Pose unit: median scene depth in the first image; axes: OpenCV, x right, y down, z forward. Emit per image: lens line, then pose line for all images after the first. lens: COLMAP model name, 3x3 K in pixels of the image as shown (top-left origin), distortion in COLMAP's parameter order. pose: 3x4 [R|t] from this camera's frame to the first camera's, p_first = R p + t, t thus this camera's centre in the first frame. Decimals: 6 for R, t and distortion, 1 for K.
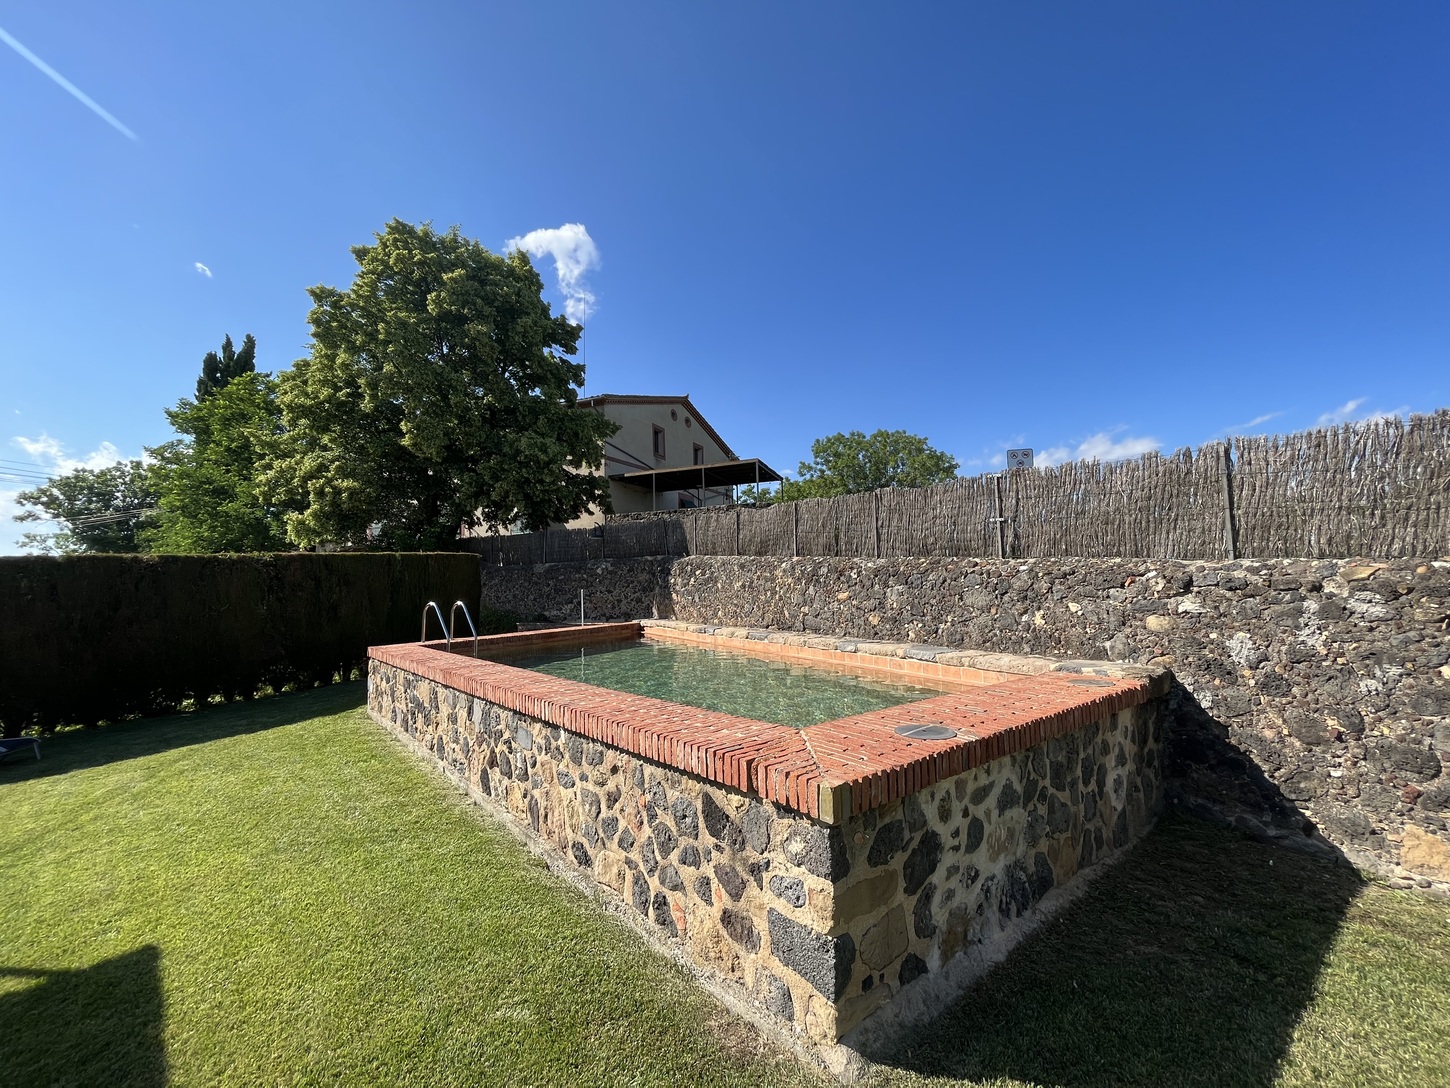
lens RADIAL K [[586.8, 0, 717.8], [0, 586.8, 547.4], [0, 0, 1]] dist [0.001353, -0.000599]
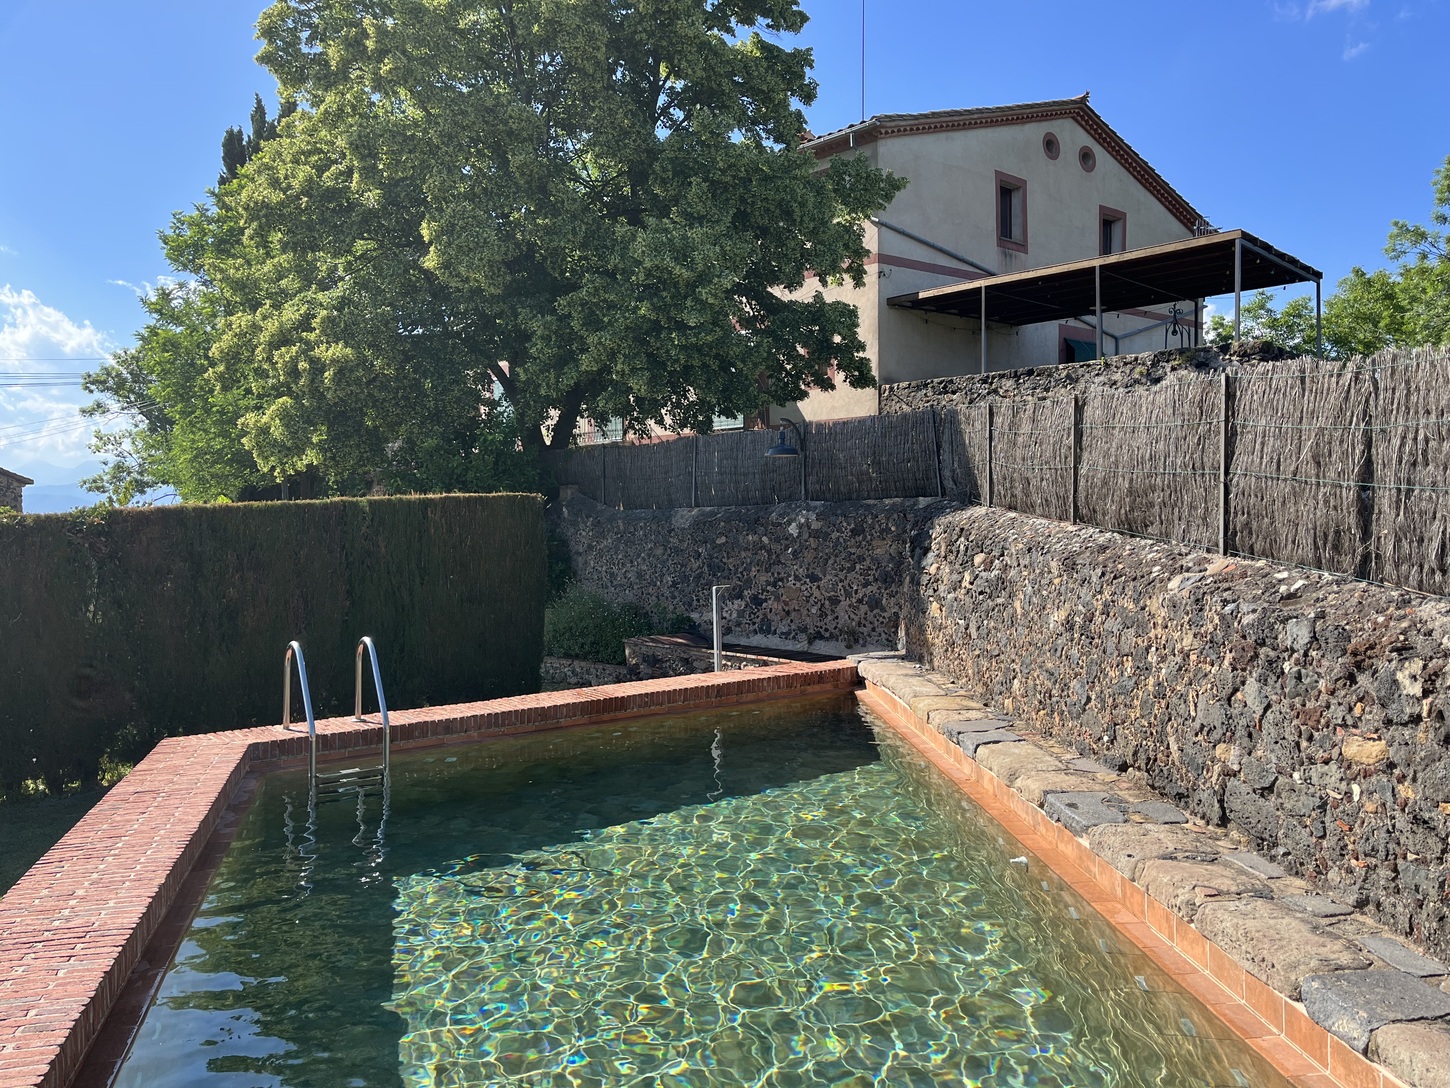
lens RADIAL K [[1097.9, 0, 725.7], [0, 1097.9, 548.5], [0, 0, 1]] dist [0.070271, -0.088854]
pose [[0.918736, 0.024273, -0.394125, 0.076571], [0.017951, 0.994510, 0.103093, -0.031910], [0.394464, -0.101790, 0.913256, 0.235538]]
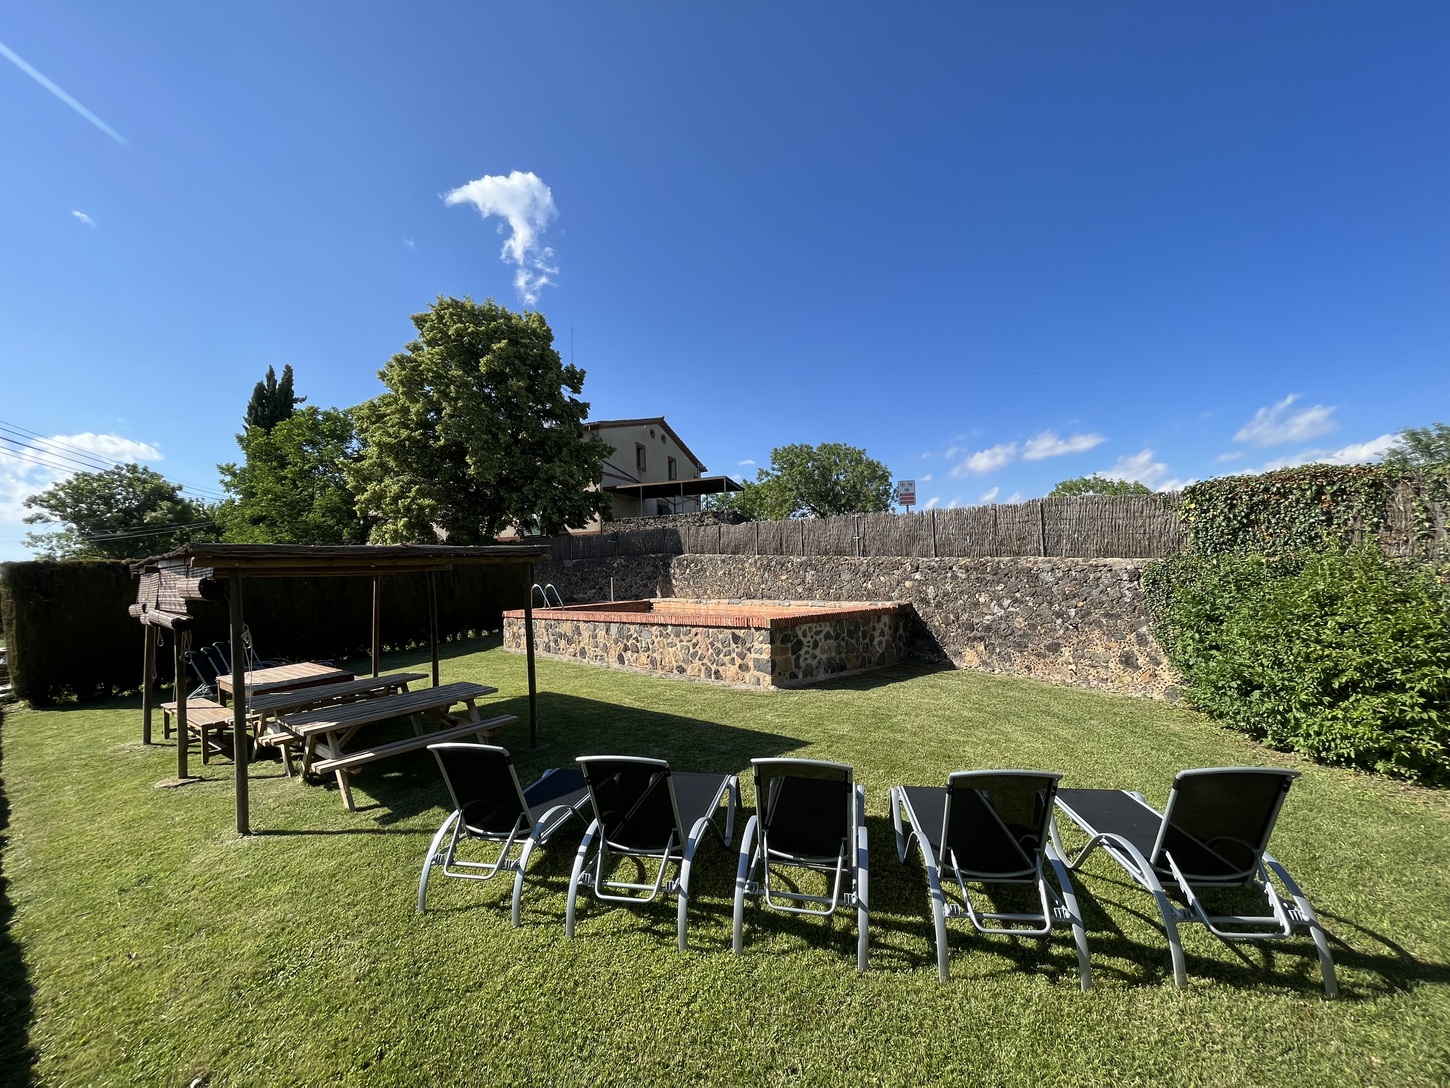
lens RADIAL K [[586.8, 0, 710.3], [0, 586.8, 544.8], [0, 0, 1]] dist [0.001353, -0.000599]
pose [[0.998255, -0.005582, 0.058788, -0.060602], [0.005236, 0.999968, 0.006040, -0.015185], [-0.058820, -0.005722, 0.998252, -0.405820]]
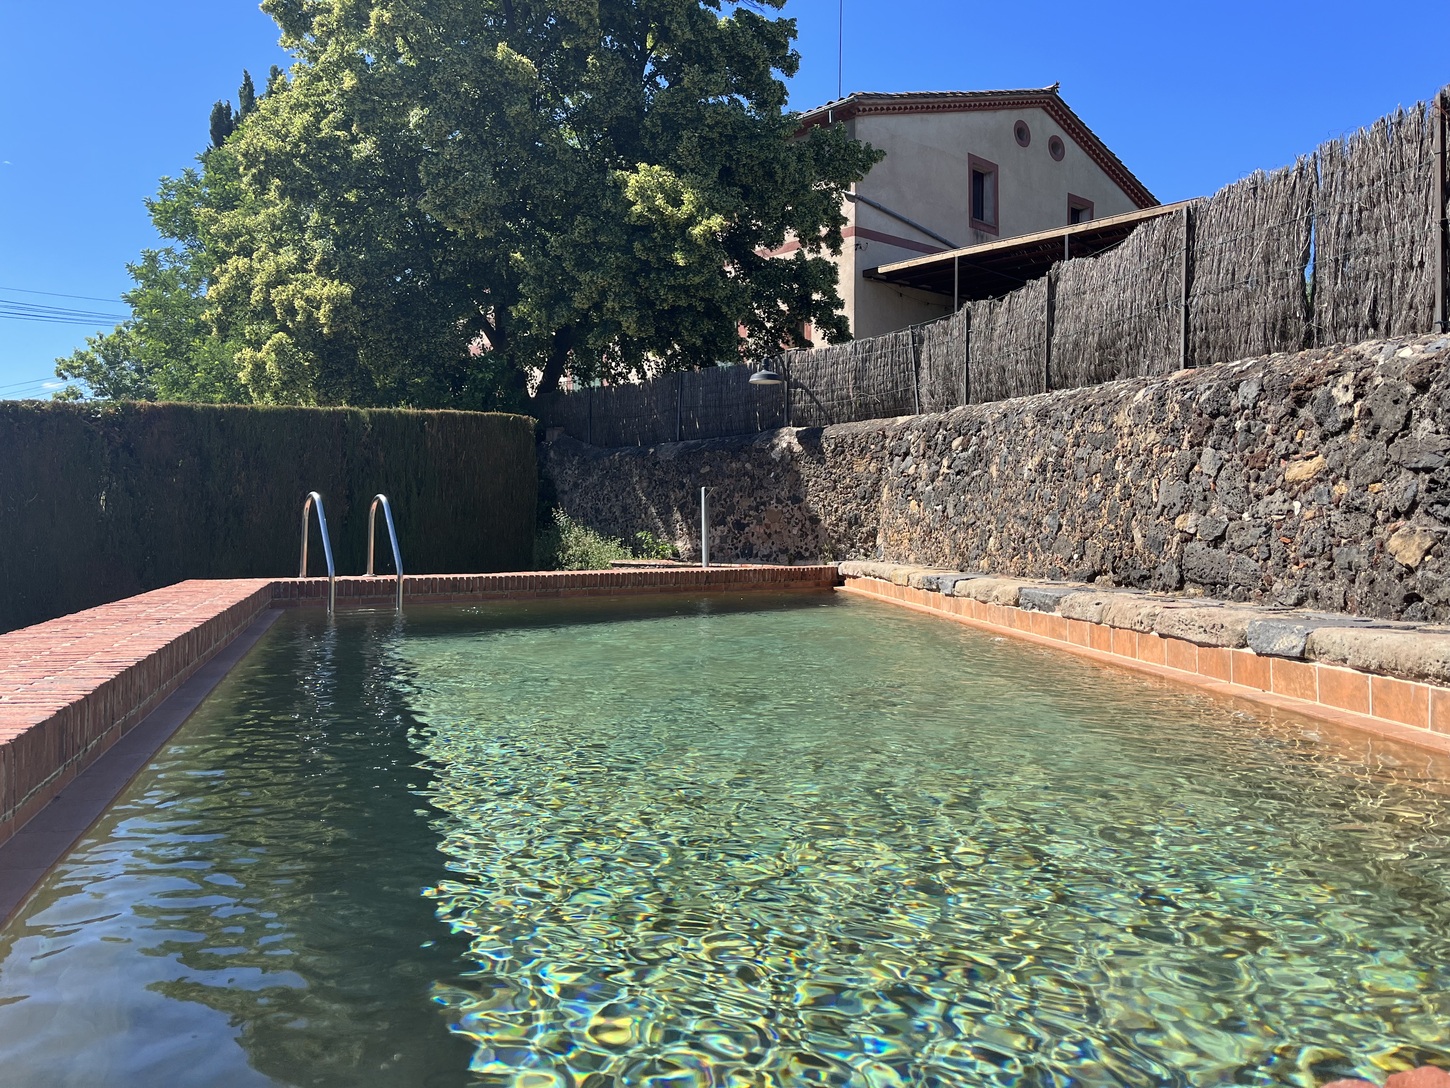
lens RADIAL K [[1097.9, 0, 713.3], [0, 1097.9, 537.7], [0, 0, 1]] dist [0.070271, -0.088854]
pose [[0.925472, 0.028006, -0.377780, 0.078976], [0.002410, 0.996808, 0.079801, 0.037141], [0.378809, -0.074764, 0.922450, 0.193865]]
